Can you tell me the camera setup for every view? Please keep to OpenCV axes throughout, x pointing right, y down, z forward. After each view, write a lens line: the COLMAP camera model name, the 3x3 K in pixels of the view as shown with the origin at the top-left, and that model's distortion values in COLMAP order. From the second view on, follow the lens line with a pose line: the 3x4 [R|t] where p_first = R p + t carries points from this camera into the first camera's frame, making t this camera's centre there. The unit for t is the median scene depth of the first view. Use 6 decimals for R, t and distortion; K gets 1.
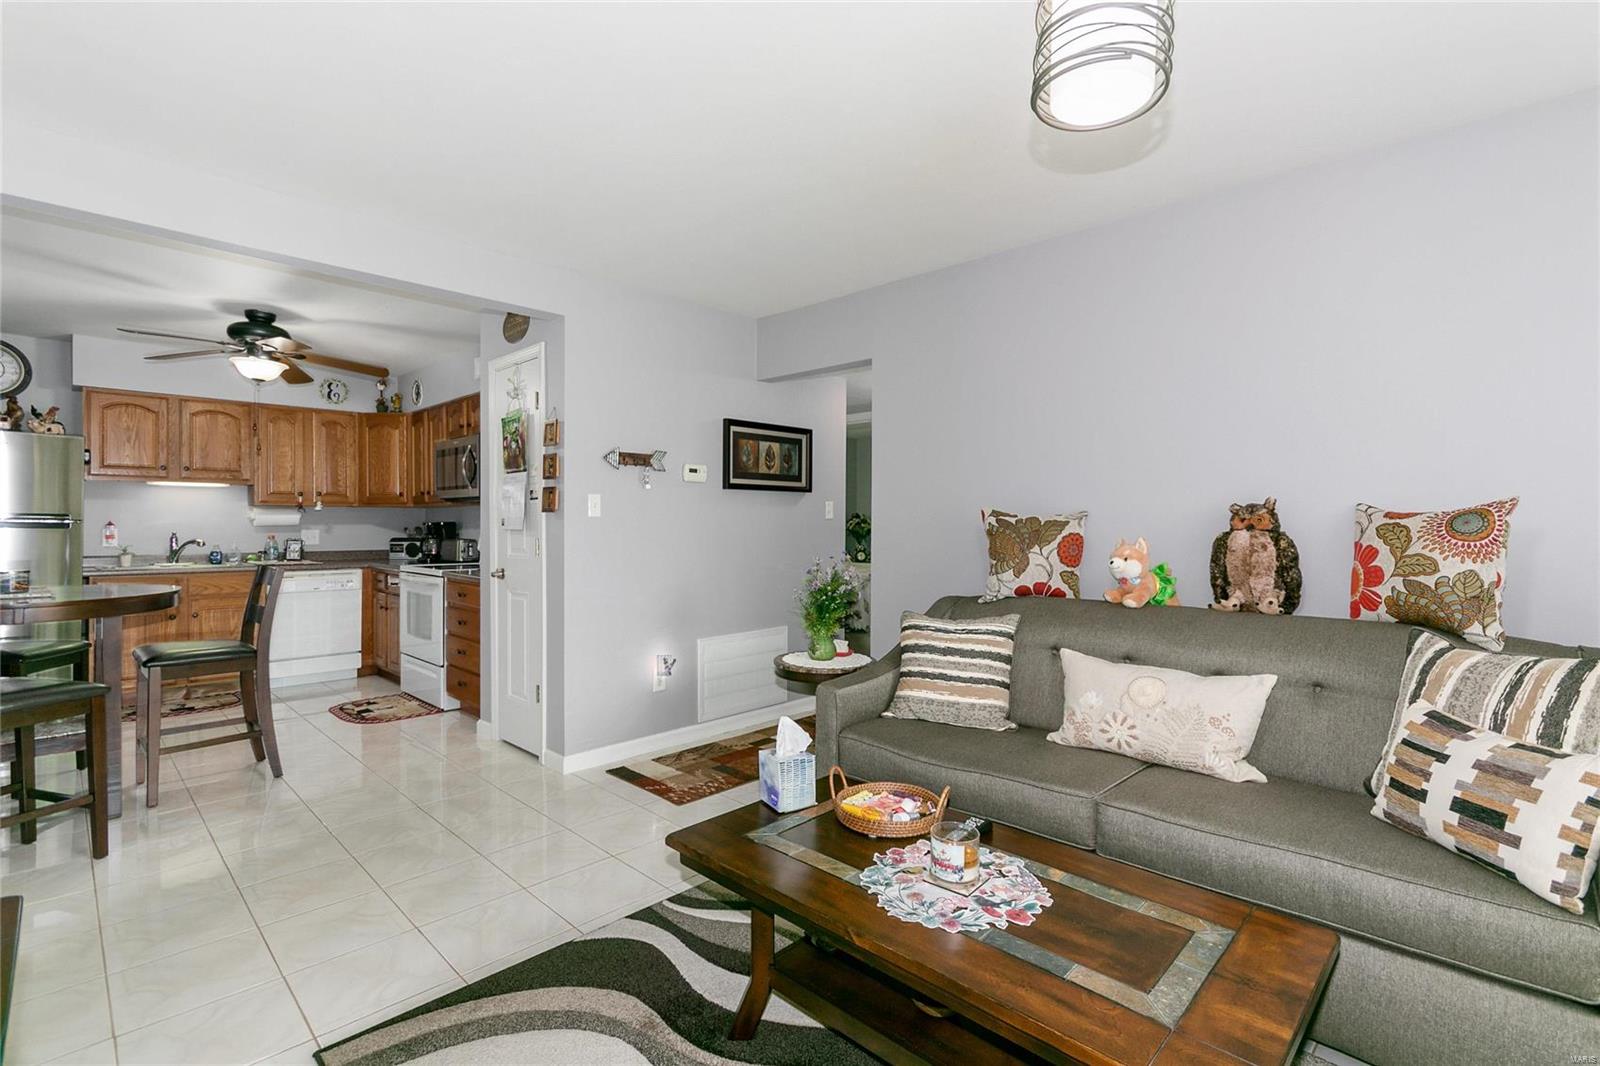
lens RADIAL K [[736.5, 0, 796.6], [0, 736.5, 525.1], [0, 0, 1]] dist [0.000713, 0.000040]
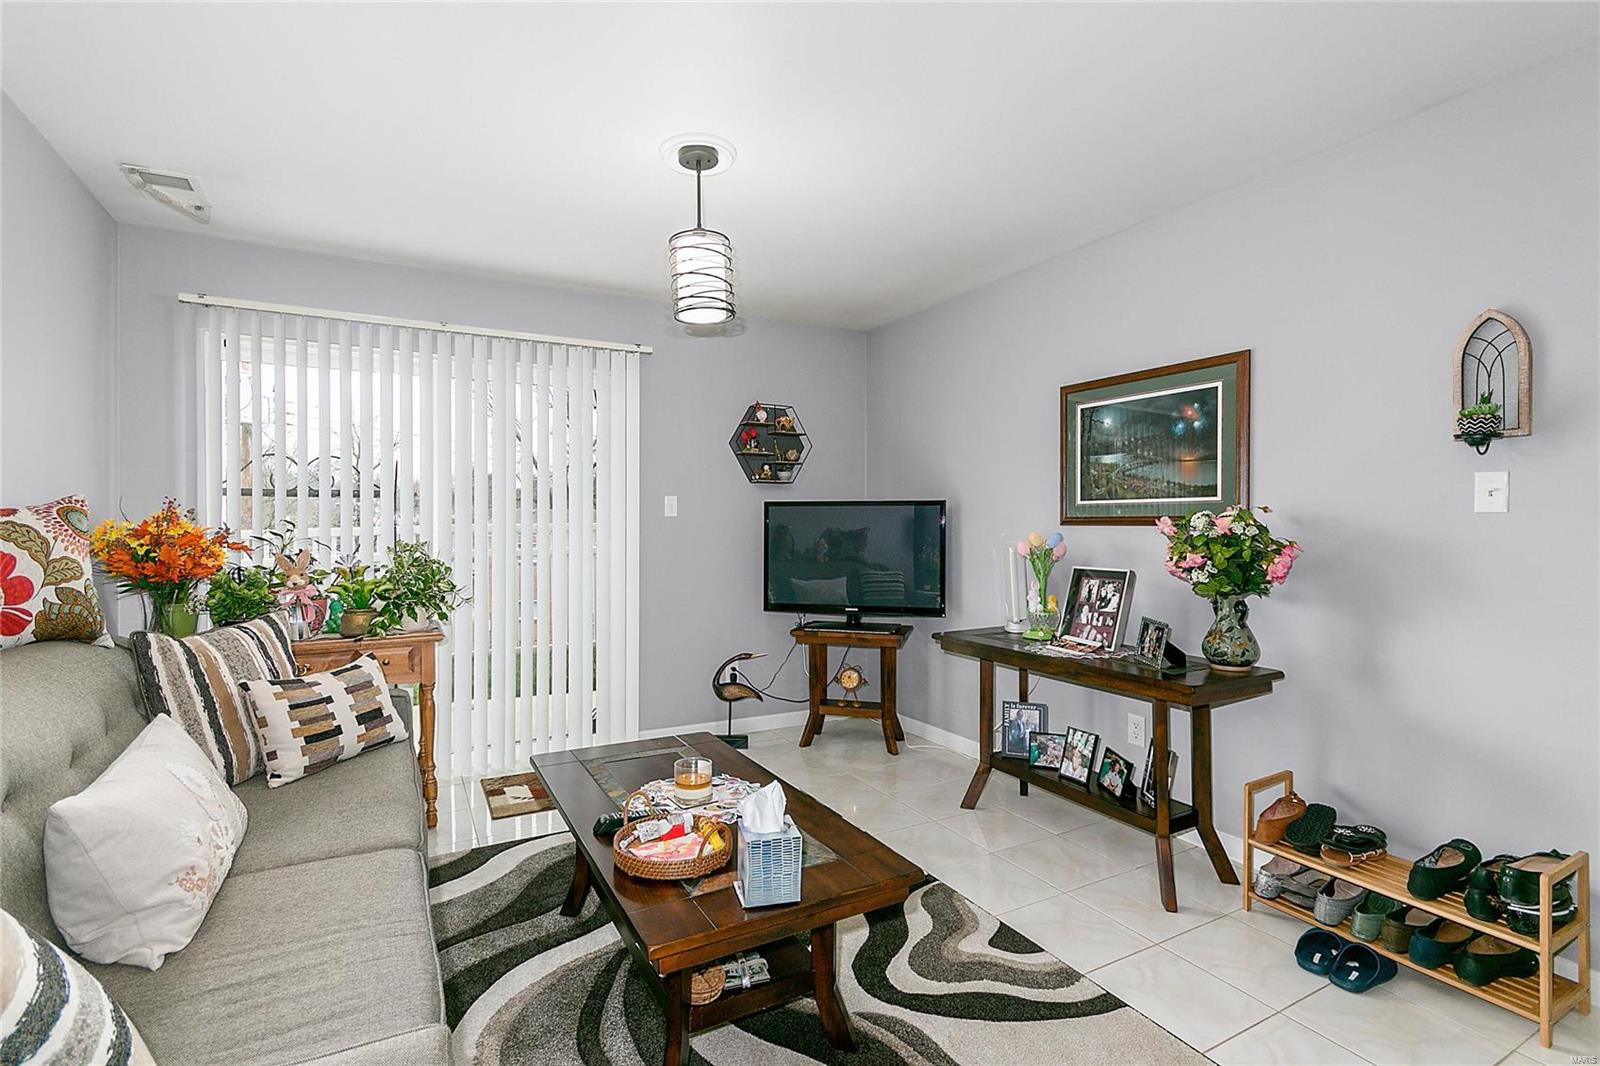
lens RADIAL K [[736.5, 0, 796.6], [0, 736.5, 525.1], [0, 0, 1]] dist [0.000713, 0.000040]
pose [[-0.956523, -0.005328, 0.291610, -0.241205], [-0.002456, 0.999945, 0.010215, -0.009577], [-0.291648, 0.009054, -0.956483, 1.576161]]
